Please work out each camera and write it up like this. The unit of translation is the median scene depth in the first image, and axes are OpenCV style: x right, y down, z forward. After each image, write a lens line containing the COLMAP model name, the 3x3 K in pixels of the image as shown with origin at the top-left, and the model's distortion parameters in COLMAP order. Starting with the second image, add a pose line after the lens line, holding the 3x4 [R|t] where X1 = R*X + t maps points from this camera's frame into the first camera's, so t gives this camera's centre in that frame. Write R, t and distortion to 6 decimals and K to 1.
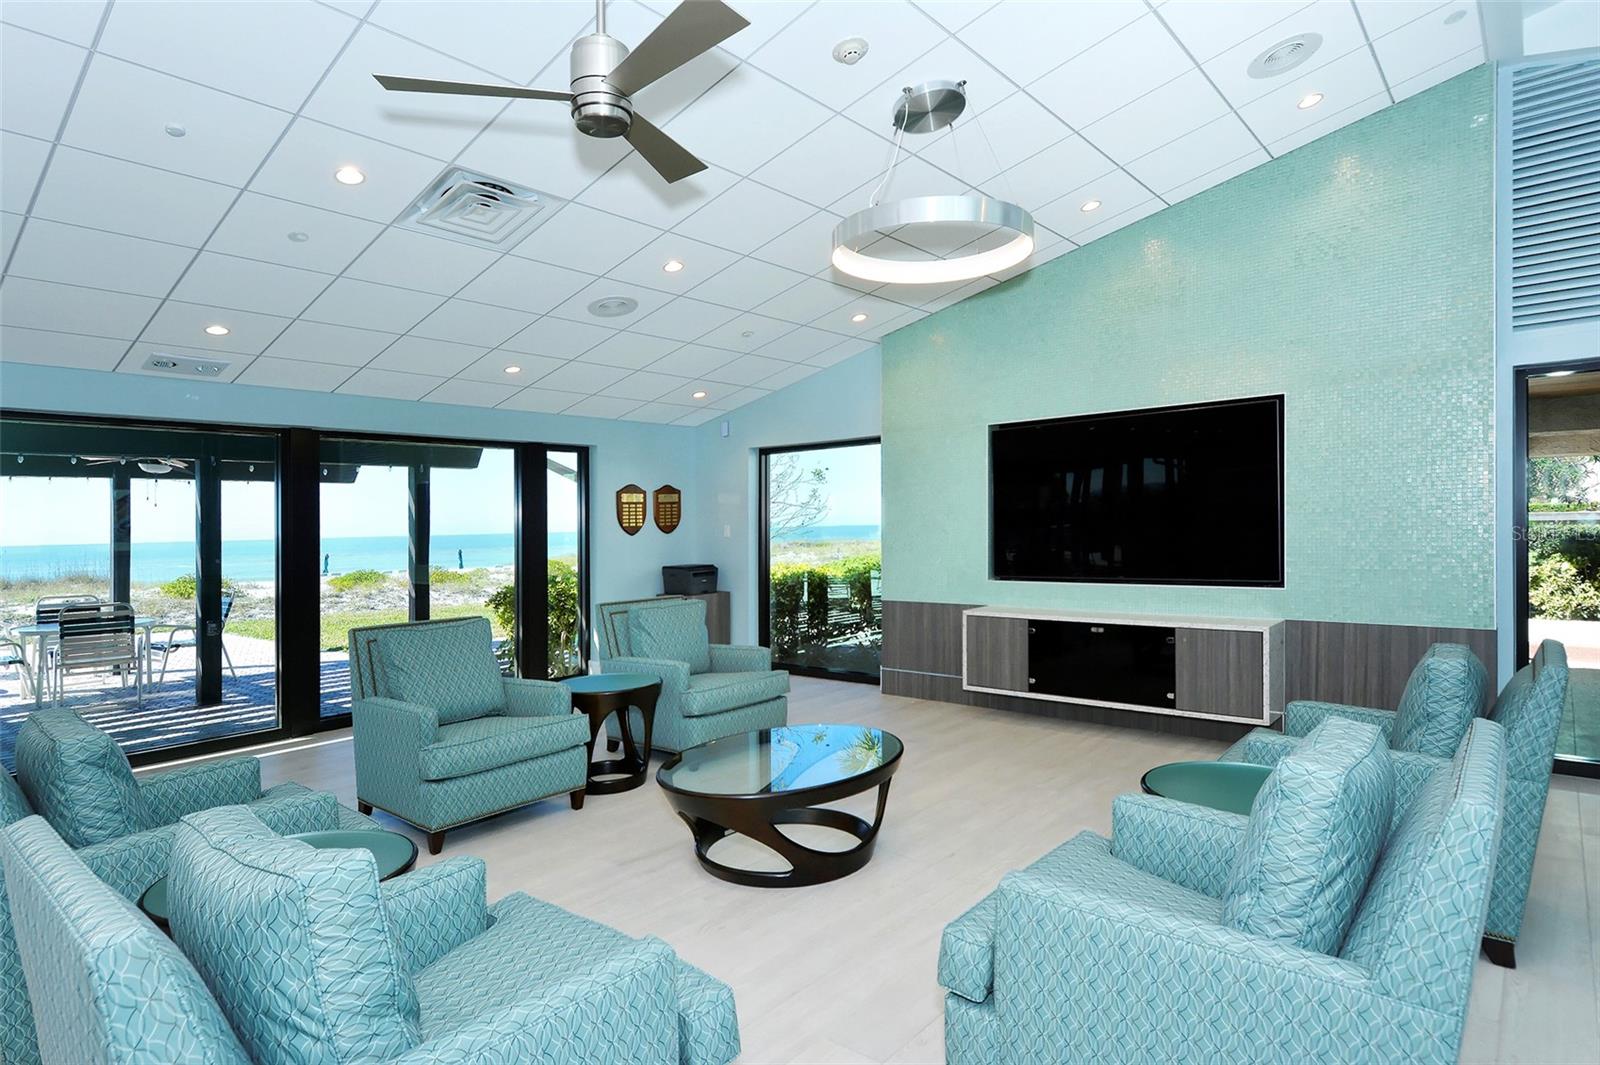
lens RADIAL K [[850.6, 0, 810.5], [0, 850.6, 515.3], [0, 0, 1]] dist [0.001854, -0.000515]
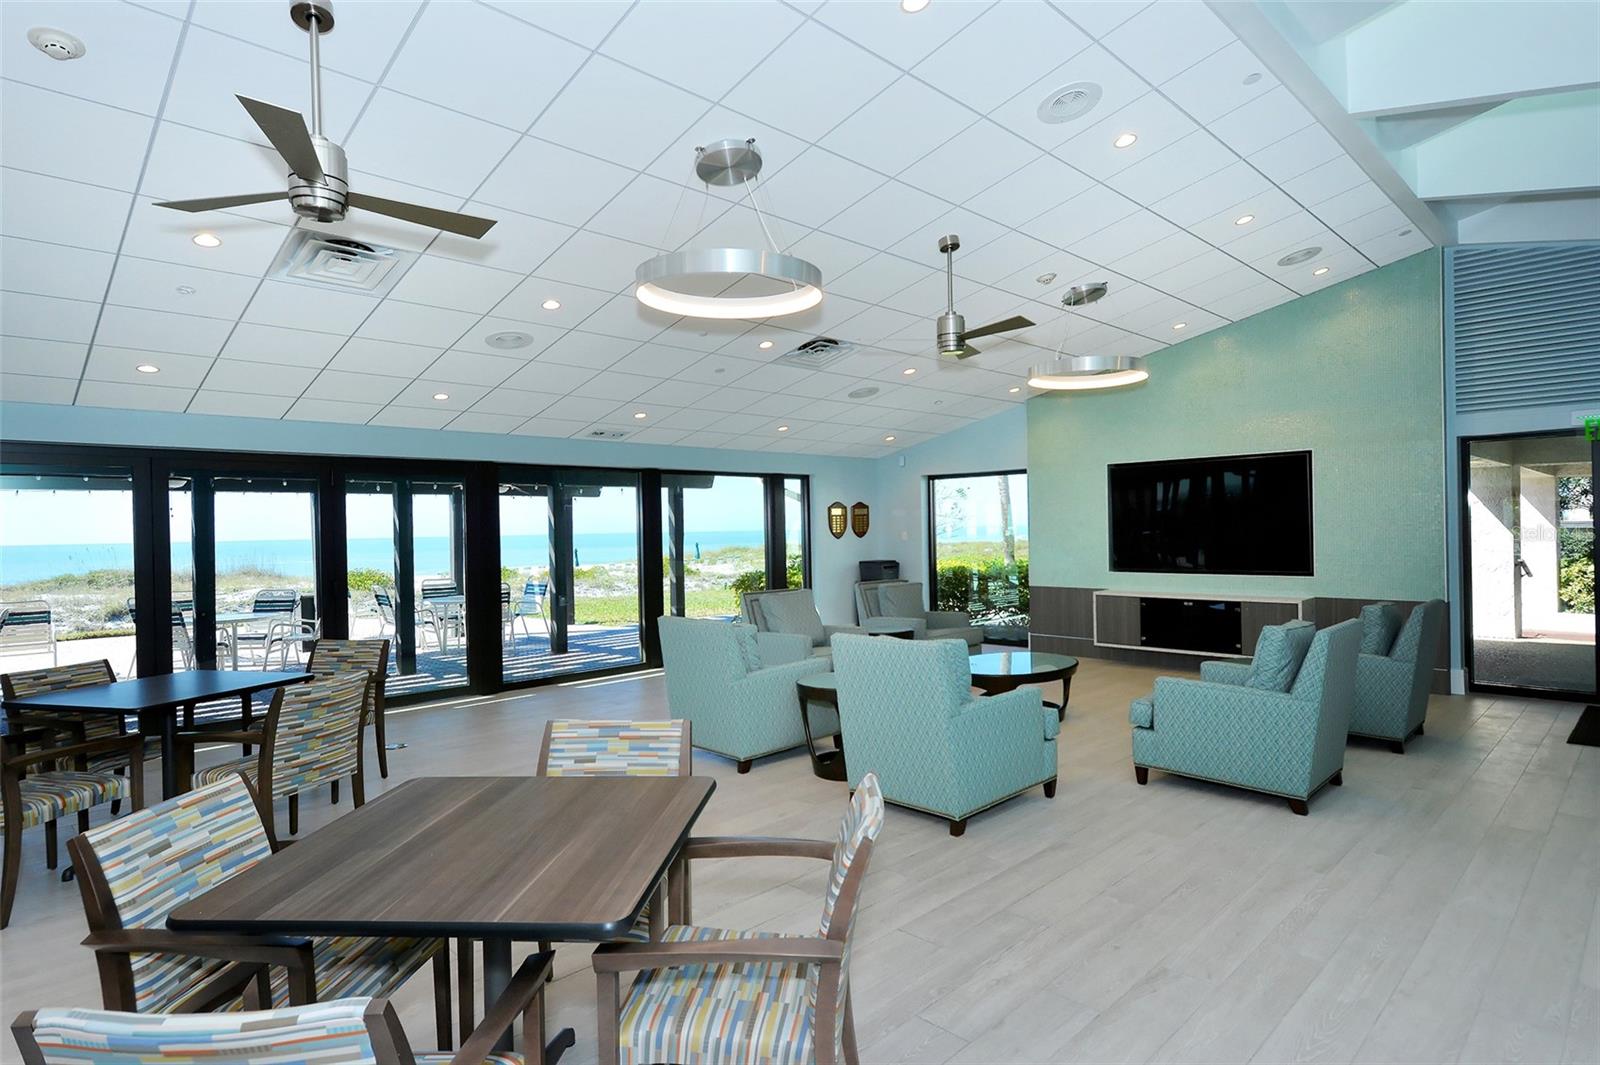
lens RADIAL K [[850.6, 0, 808.8], [0, 850.6, 480.8], [0, 0, 1]] dist [0.001854, -0.000515]
pose [[0.996409, -0.000316, -0.084668, -0.157577], [-0.003262, 0.999107, -0.042124, -0.013784], [0.084606, 0.042248, 0.995518, -0.436203]]
